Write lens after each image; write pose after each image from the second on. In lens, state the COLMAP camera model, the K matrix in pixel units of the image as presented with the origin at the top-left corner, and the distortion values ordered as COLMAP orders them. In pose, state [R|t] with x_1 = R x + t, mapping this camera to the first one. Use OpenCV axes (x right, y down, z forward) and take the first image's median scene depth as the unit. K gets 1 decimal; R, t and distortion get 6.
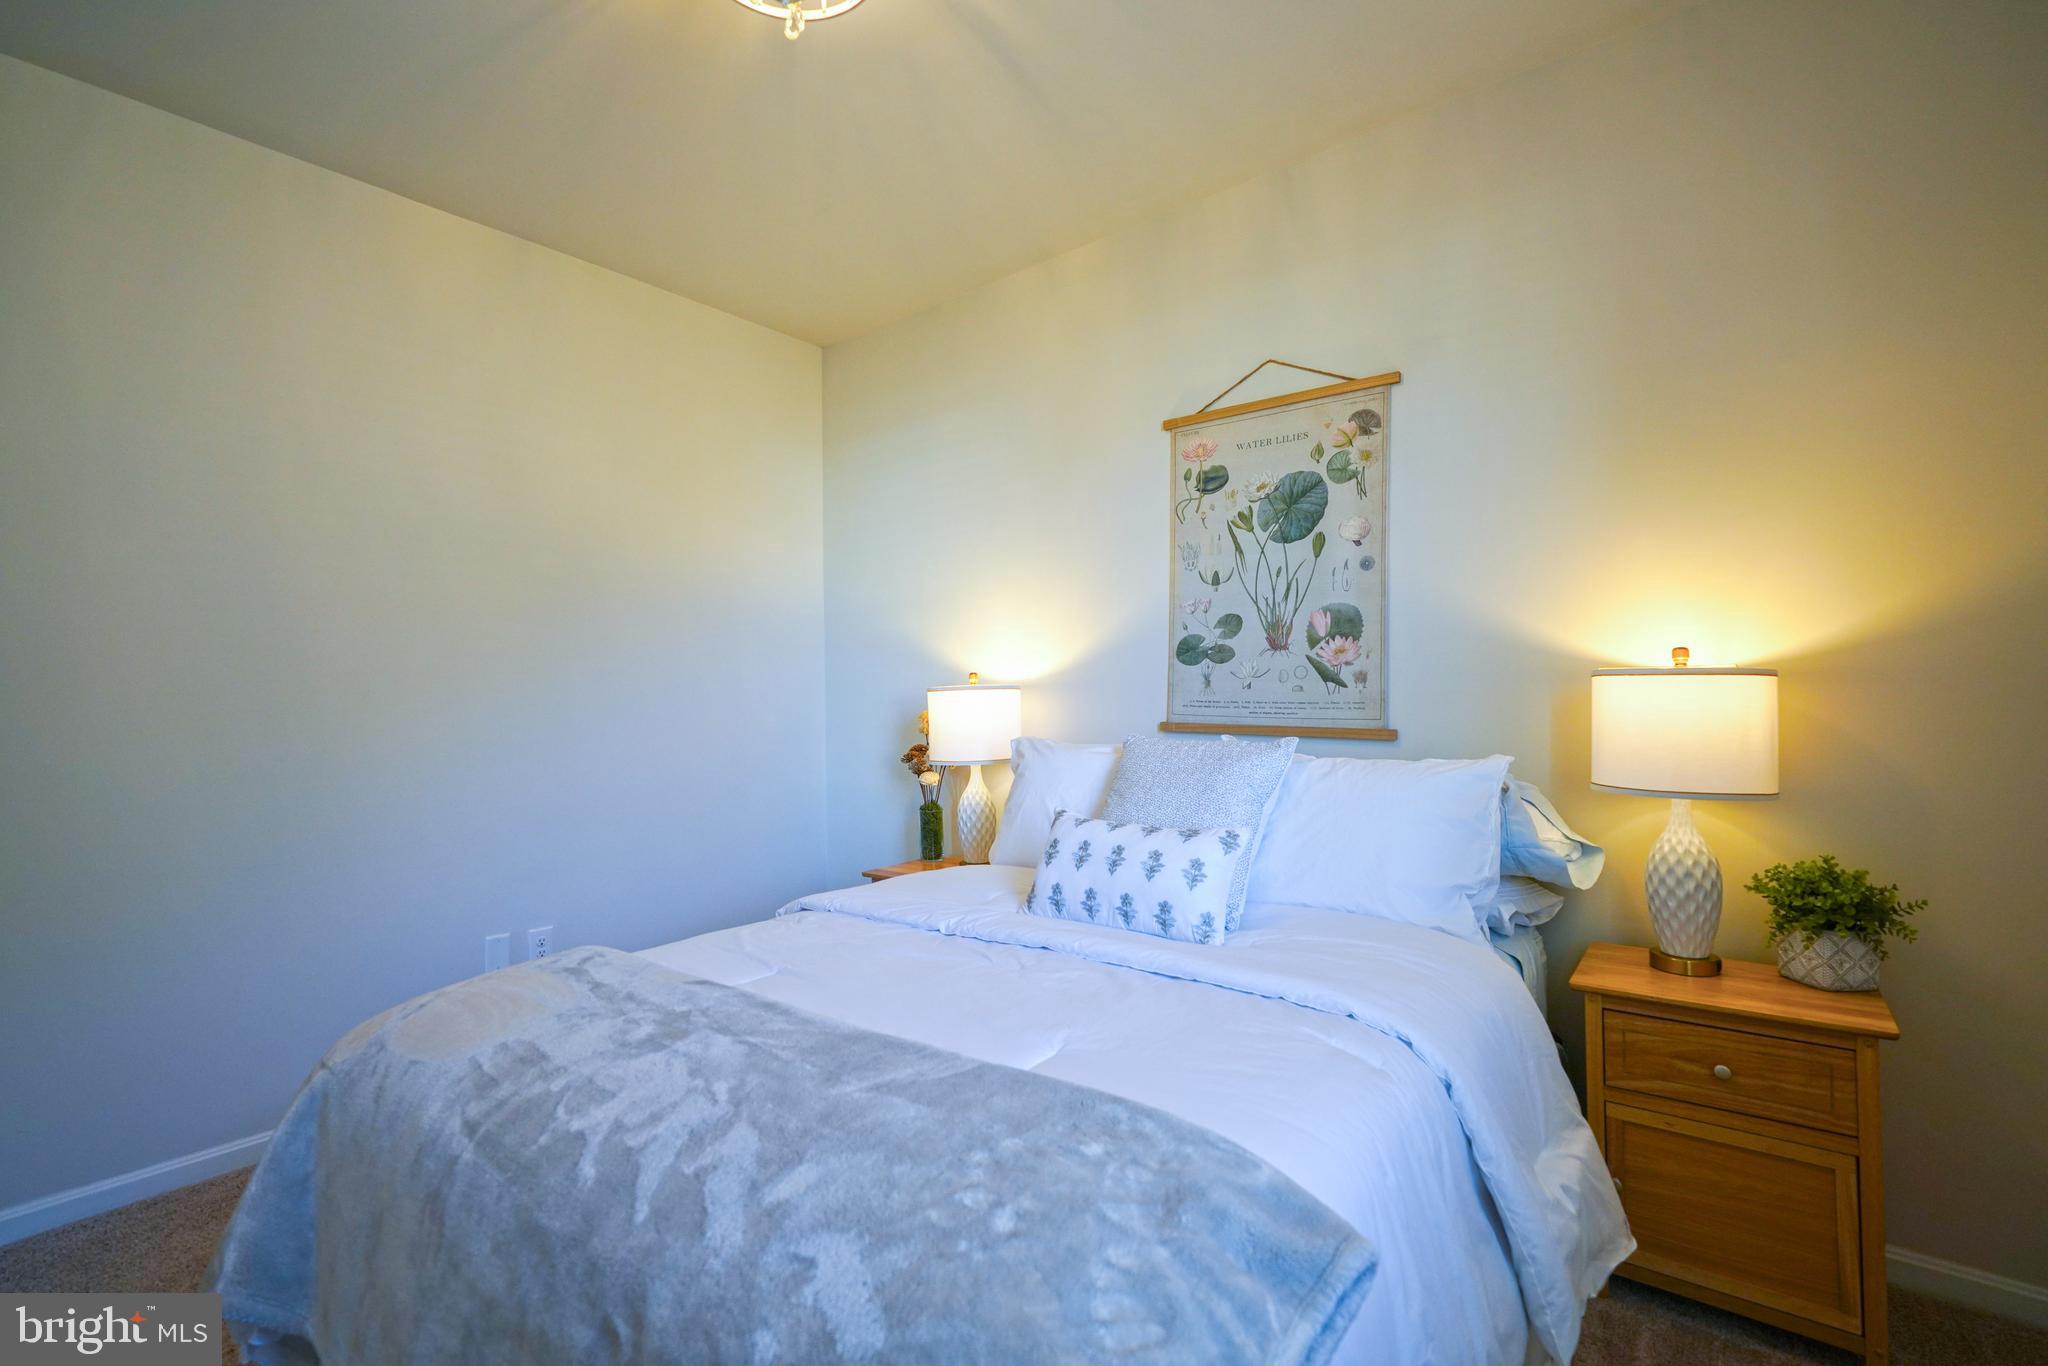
lens RADIAL K [[915.0, 0, 1015.5], [0, 915.0, 685.2], [0, 0, 1]] dist [-0.015859, 0.006156]
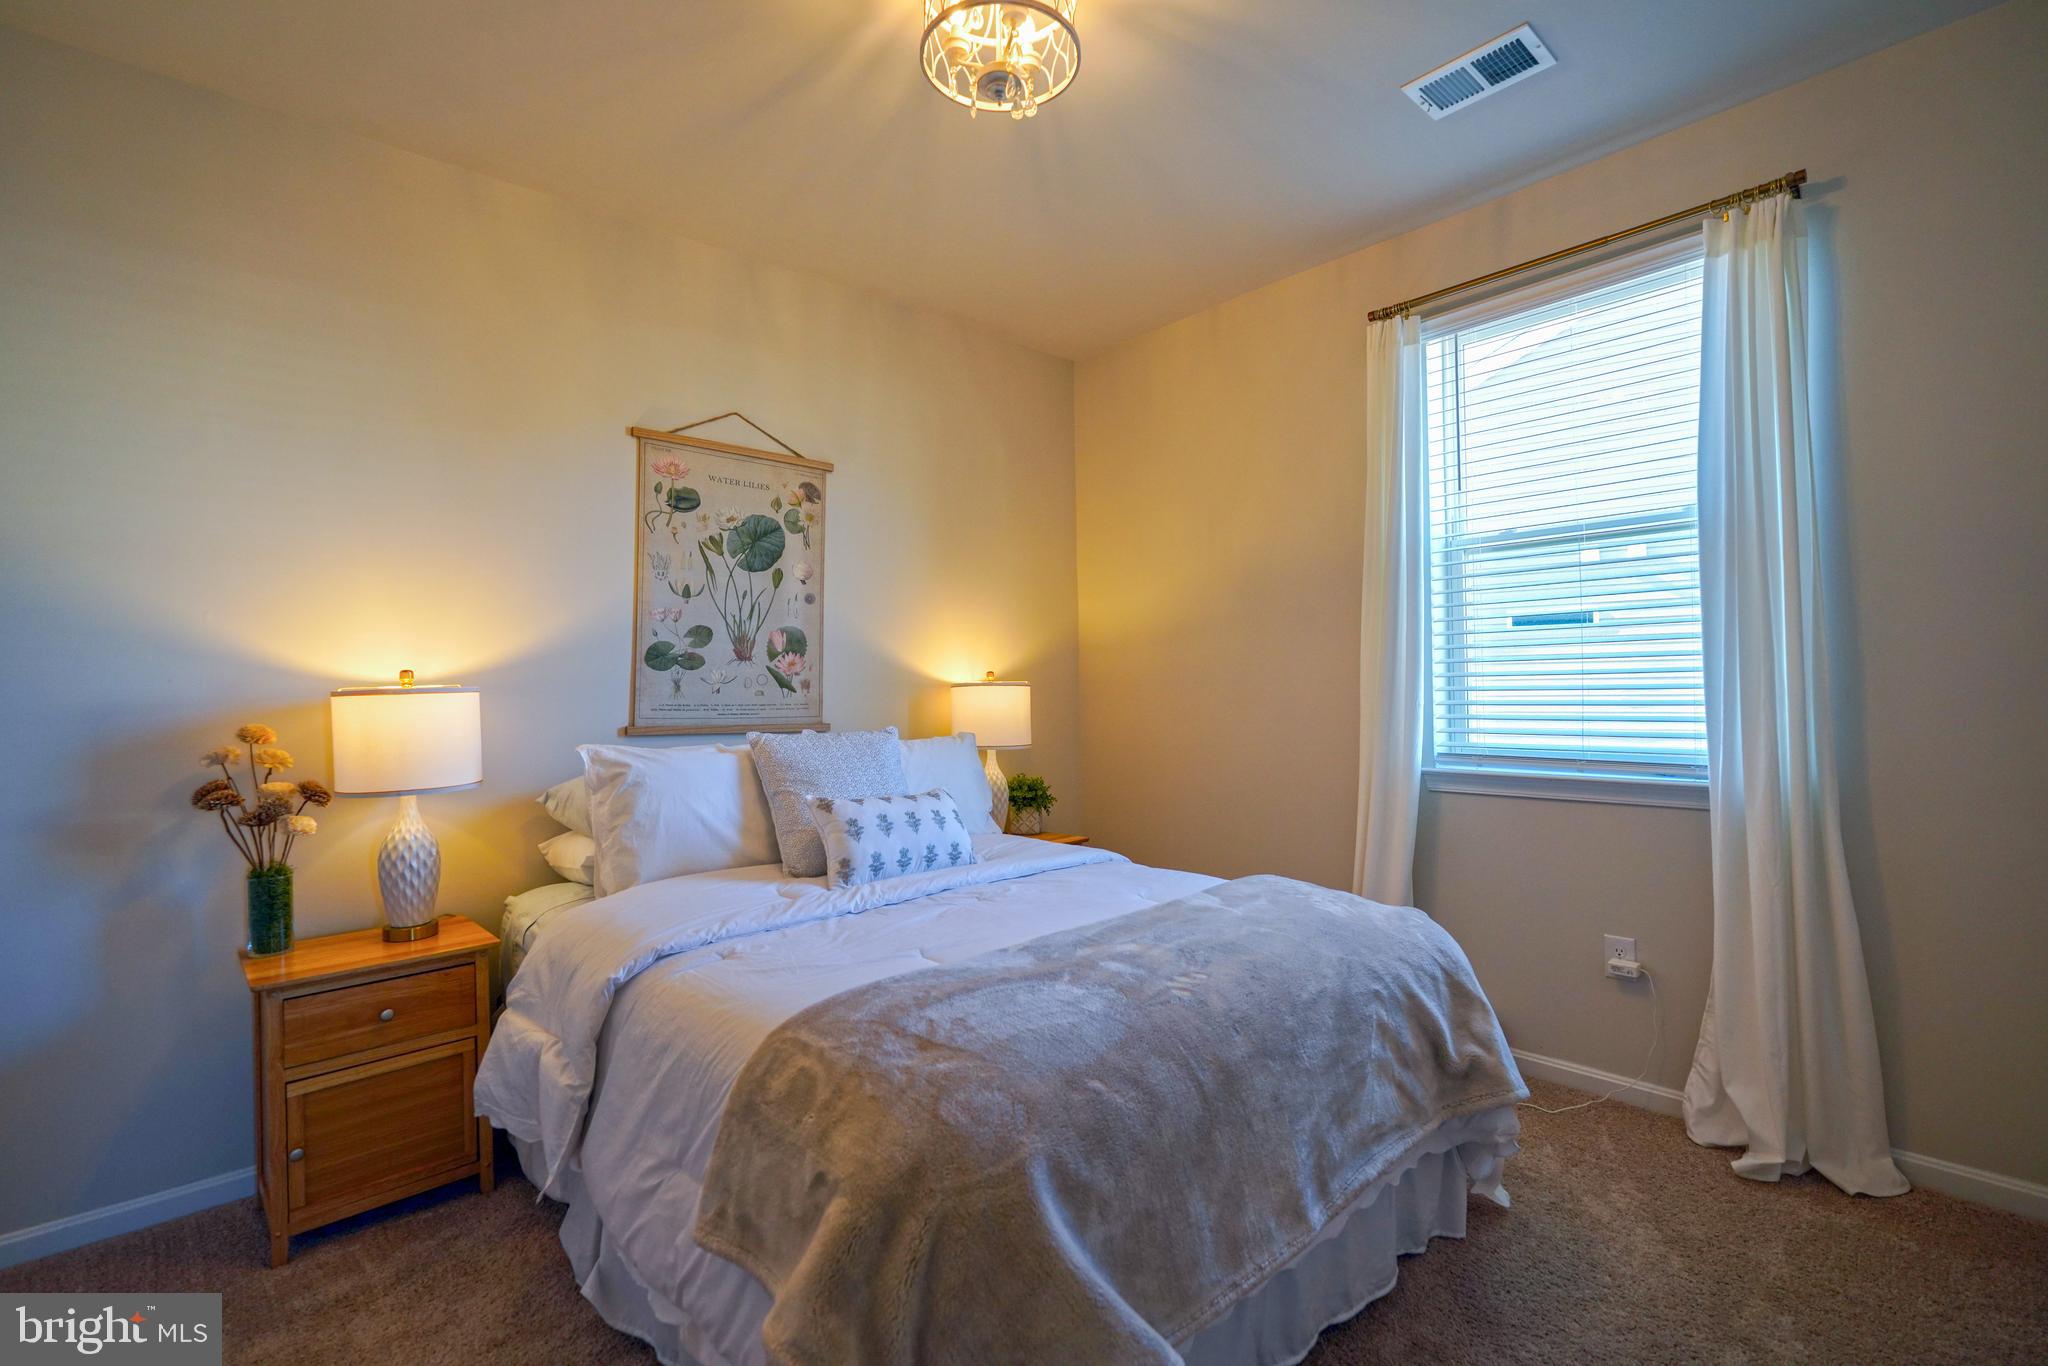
lens RADIAL K [[879.9, 0, 1007.9], [0, 879.9, 685.9], [0, 0, 1]] dist [-0.003326, -0.000202]
pose [[0.181257, 0.018731, 0.983257, -0.765578], [0.006261, 0.999776, -0.020200, 0.019377], [-0.983416, 0.009818, 0.181099, 0.457329]]
